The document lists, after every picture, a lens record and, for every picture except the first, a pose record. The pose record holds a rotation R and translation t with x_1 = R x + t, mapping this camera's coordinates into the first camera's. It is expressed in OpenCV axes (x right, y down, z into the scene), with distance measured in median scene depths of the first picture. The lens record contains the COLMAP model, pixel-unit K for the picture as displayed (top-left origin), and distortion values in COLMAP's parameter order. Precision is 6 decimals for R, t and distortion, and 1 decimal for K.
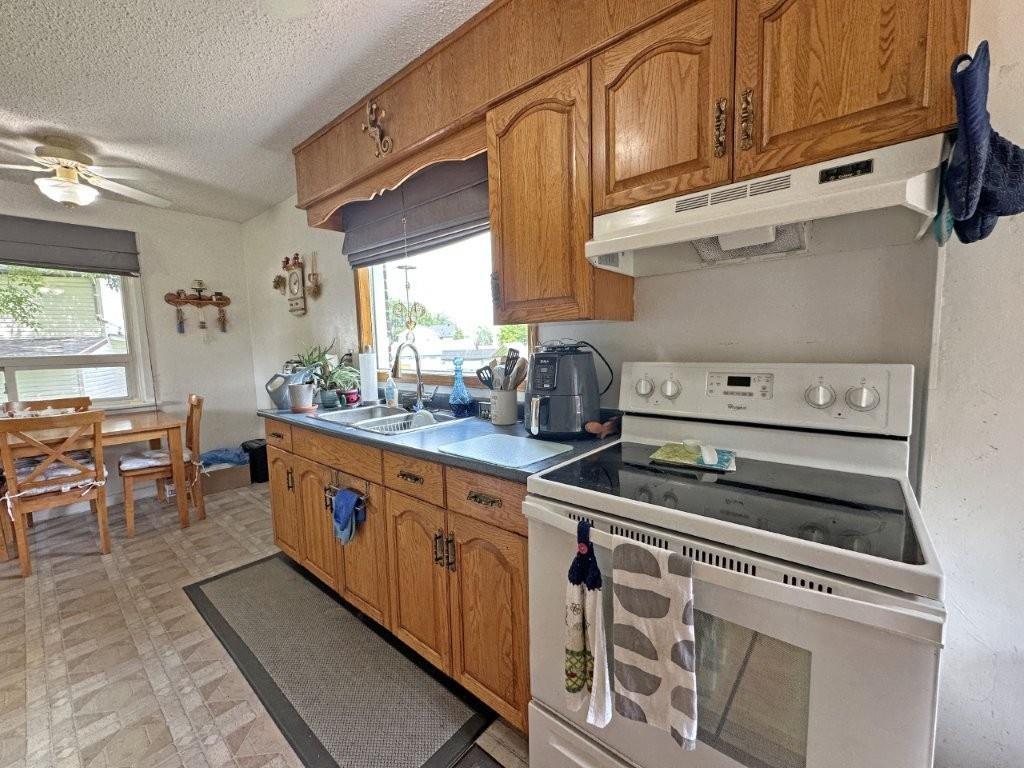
lens RADIAL K [[413.0, 0, 513.4], [0, 413.0, 381.3], [0, 0, 1]] dist [0.000214, 0.000066]
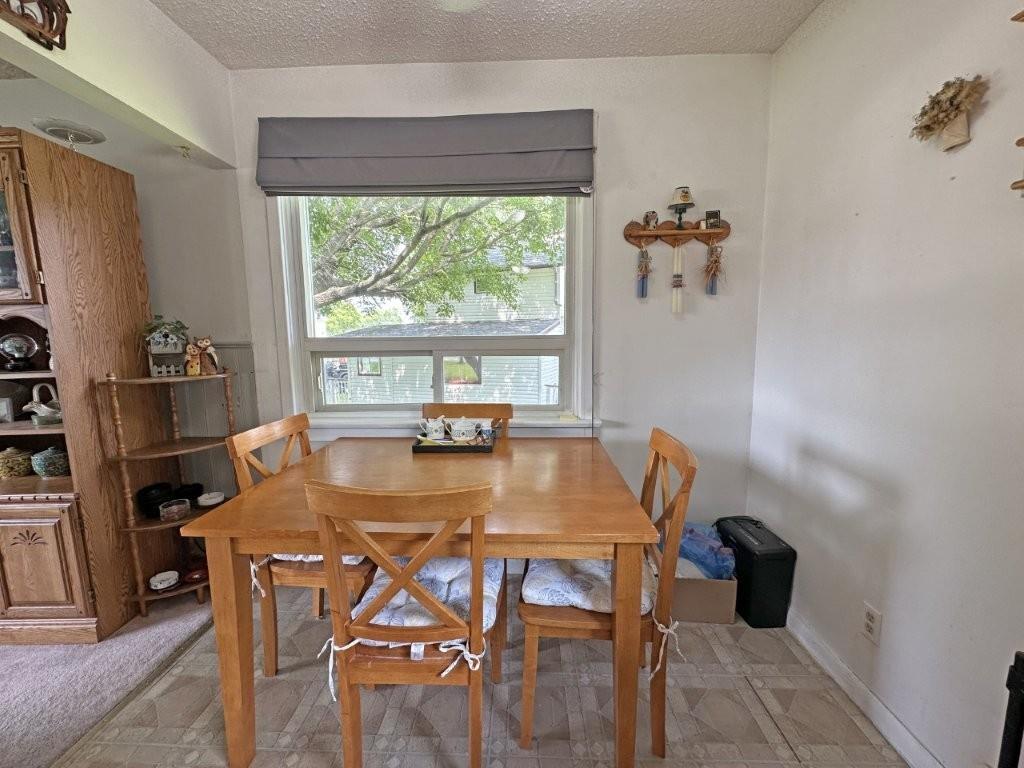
lens RADIAL K [[408.3, 0, 512.8], [0, 408.3, 382.6], [0, 0, 1]] dist [-0.002999, 0.000038]
pose [[0.623506, 0.112881, -0.773627, -0.620061], [-0.079810, 0.993542, 0.080646, -0.046953], [0.777734, 0.011460, 0.628488, 0.687616]]
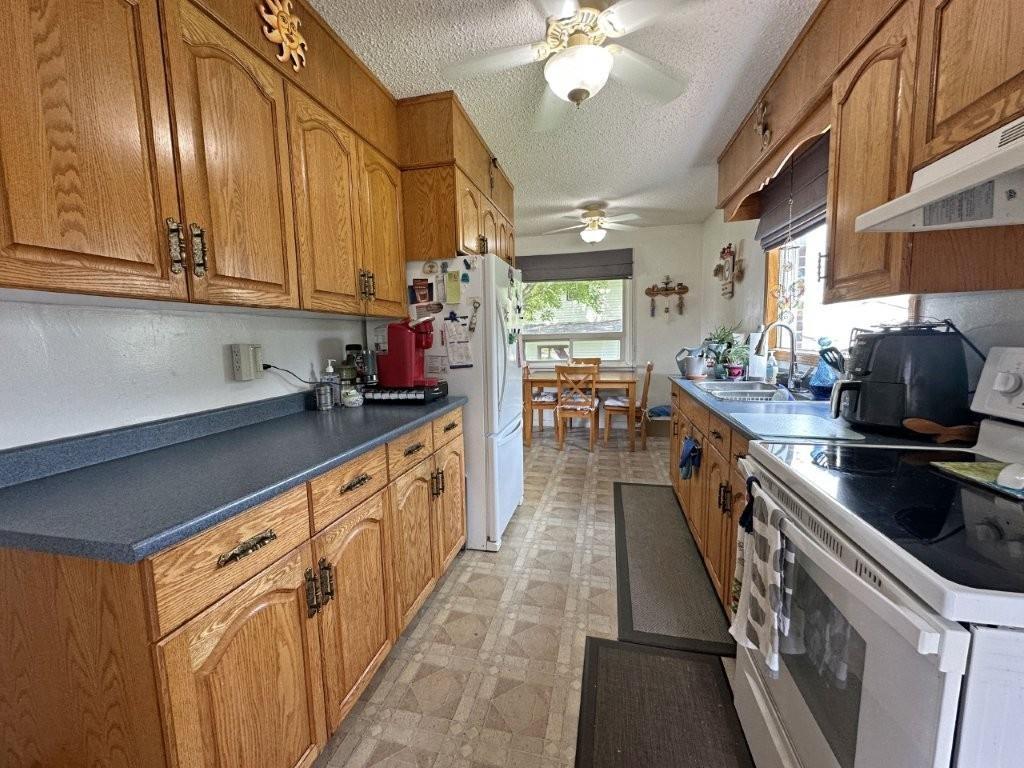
lens RADIAL K [[419.5, 0, 510.2], [0, 419.5, 373.9], [0, 0, 1]] dist [0.033974, -0.000127]
pose [[0.447040, 0.095446, -0.889407, 0.312190], [-0.065286, 0.995121, 0.073976, -0.000036], [0.892128, 0.024995, 0.451090, -0.061020]]
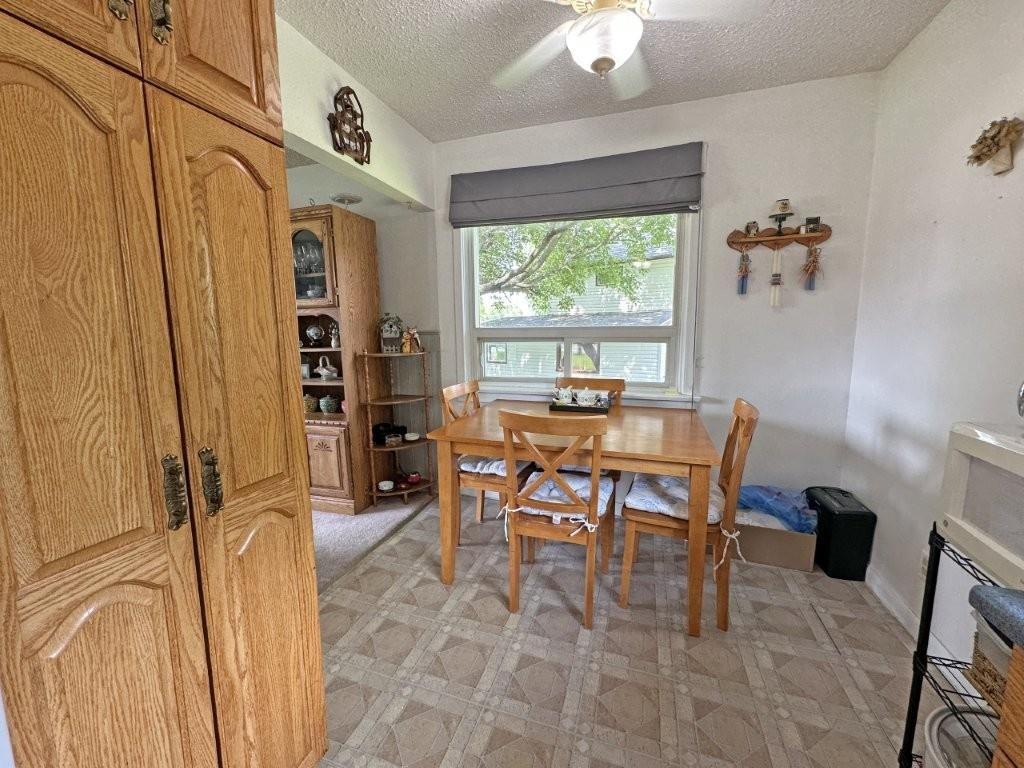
lens RADIAL K [[408.3, 0, 512.8], [0, 408.3, 382.6], [0, 0, 1]] dist [-0.002999, 0.000038]
pose [[0.377168, 0.148851, -0.914105, -0.439866], [-0.087164, 0.988324, 0.124973, -0.038709], [0.922034, 0.032541, 0.385738, 0.560265]]
